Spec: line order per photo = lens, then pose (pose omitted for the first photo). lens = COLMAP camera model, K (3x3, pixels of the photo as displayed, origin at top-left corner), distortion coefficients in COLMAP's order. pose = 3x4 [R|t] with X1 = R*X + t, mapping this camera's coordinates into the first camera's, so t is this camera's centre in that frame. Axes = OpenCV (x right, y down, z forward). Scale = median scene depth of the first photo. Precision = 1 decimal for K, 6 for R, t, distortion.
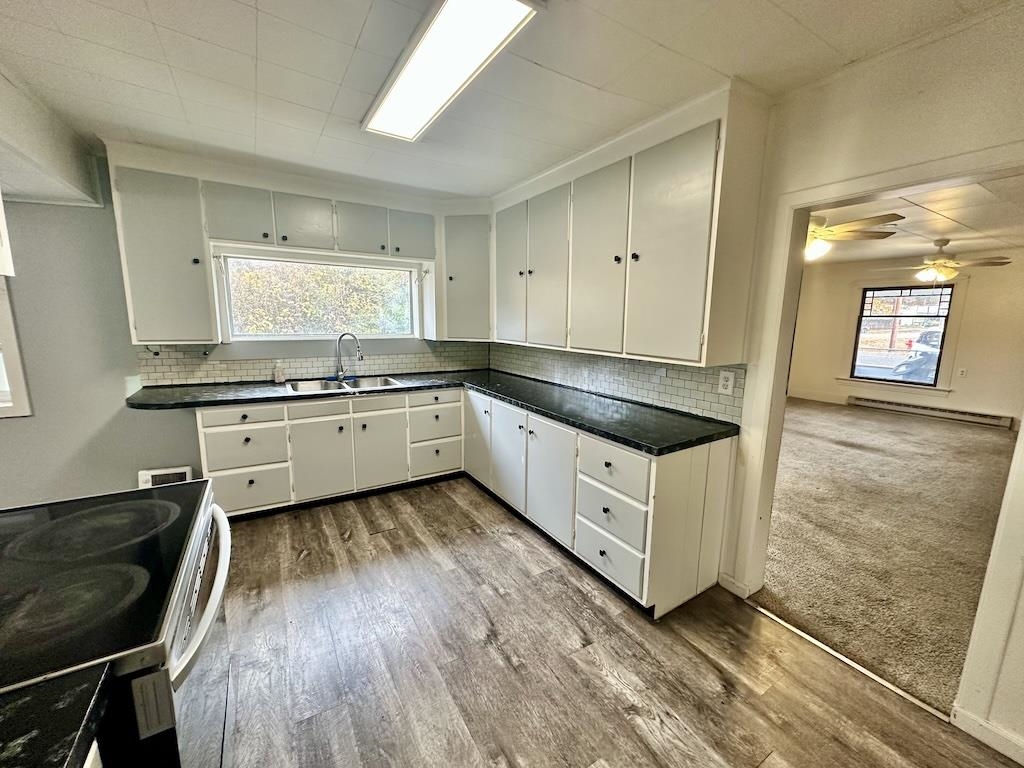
lens RADIAL K [[410.0, 0, 515.0], [0, 410.0, 384.2], [0, 0, 1]] dist [0.001184, 0.000725]
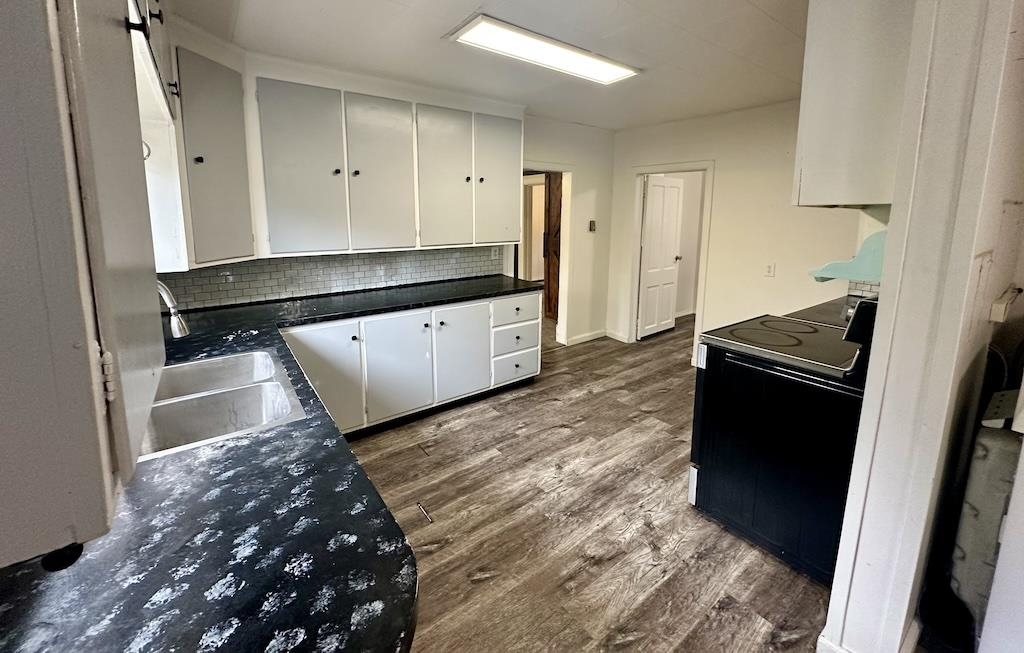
lens RADIAL K [[408.7, 0, 508.5], [0, 408.7, 269.8], [0, 0, 1]] dist [-0.003606, -0.000097]
pose [[-0.083711, -0.152548, 0.984744, -1.111435], [0.159327, 0.973451, 0.164343, -0.189361], [-0.983670, 0.170654, -0.057183, 0.907439]]
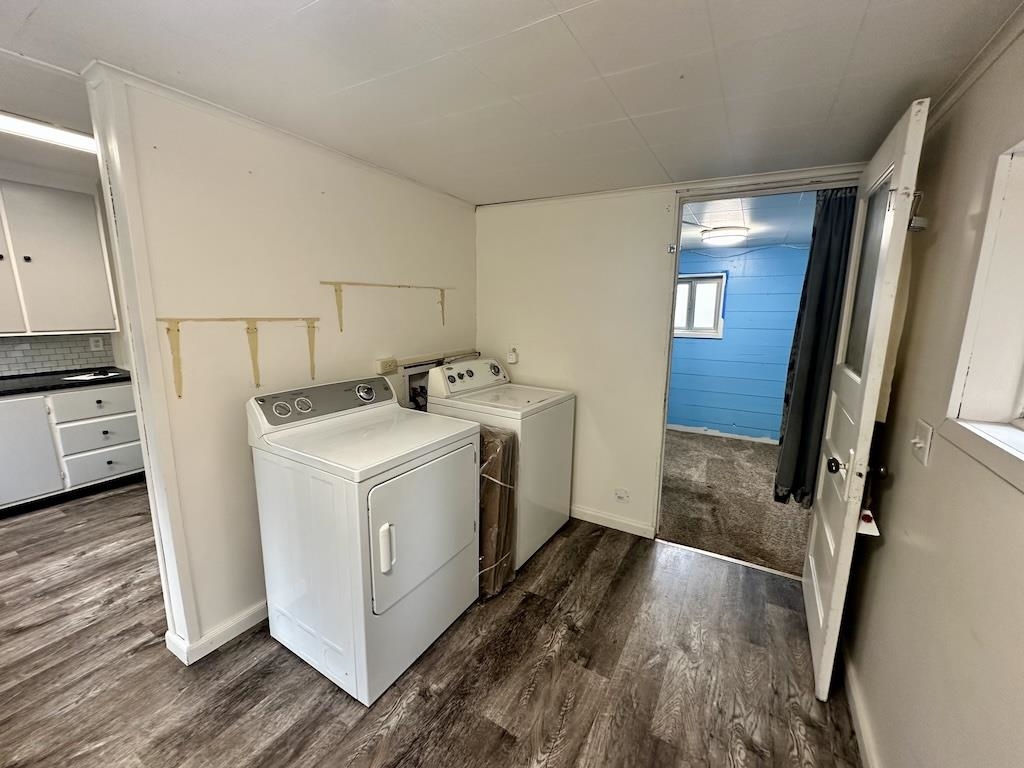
lens RADIAL K [[410.0, 0, 514.1], [0, 410.0, 384.9], [0, 0, 1]] dist [0.001184, 0.000725]
pose [[-0.468599, -0.182285, 0.864400, -1.481997], [0.129242, 0.953806, 0.271203, -0.065299], [-0.873906, 0.238803, -0.423394, 0.234777]]
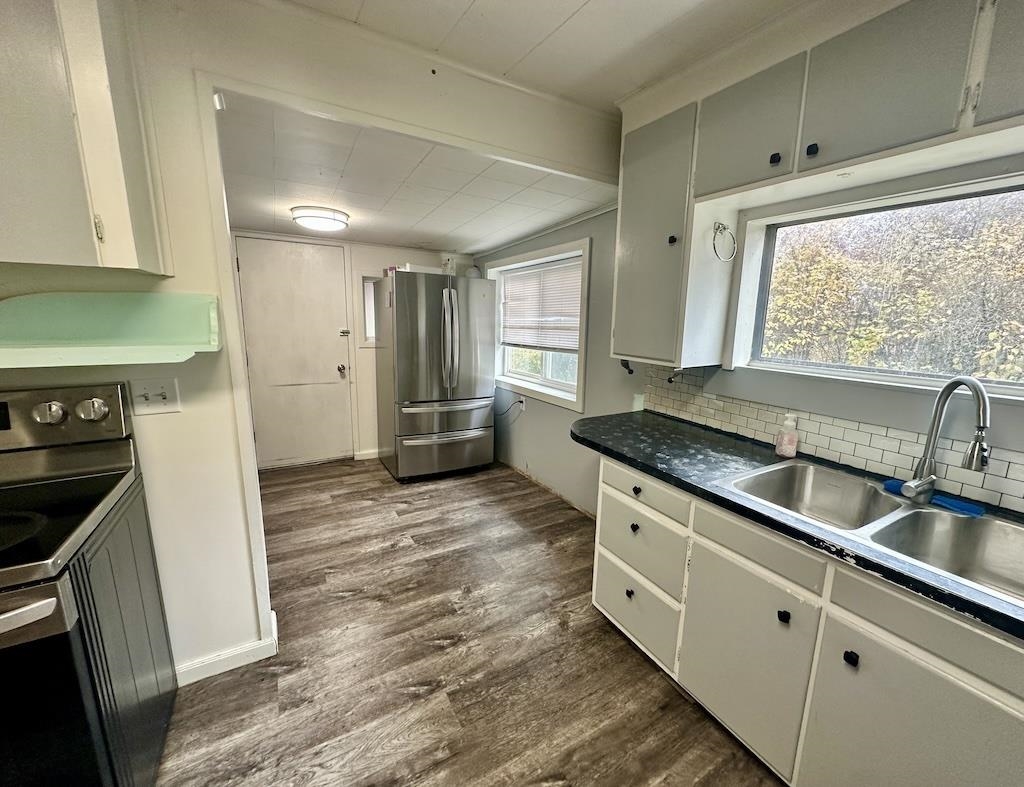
lens RADIAL K [[420.4, 0, 520.0], [0, 420.4, 394.8], [0, 0, 1]] dist [0.001042, 0.000165]
pose [[-0.014317, 0.168686, -0.985566, -0.079091], [-0.188743, 0.967491, 0.168334, -0.138457], [0.981922, 0.188429, 0.017986, 0.859100]]
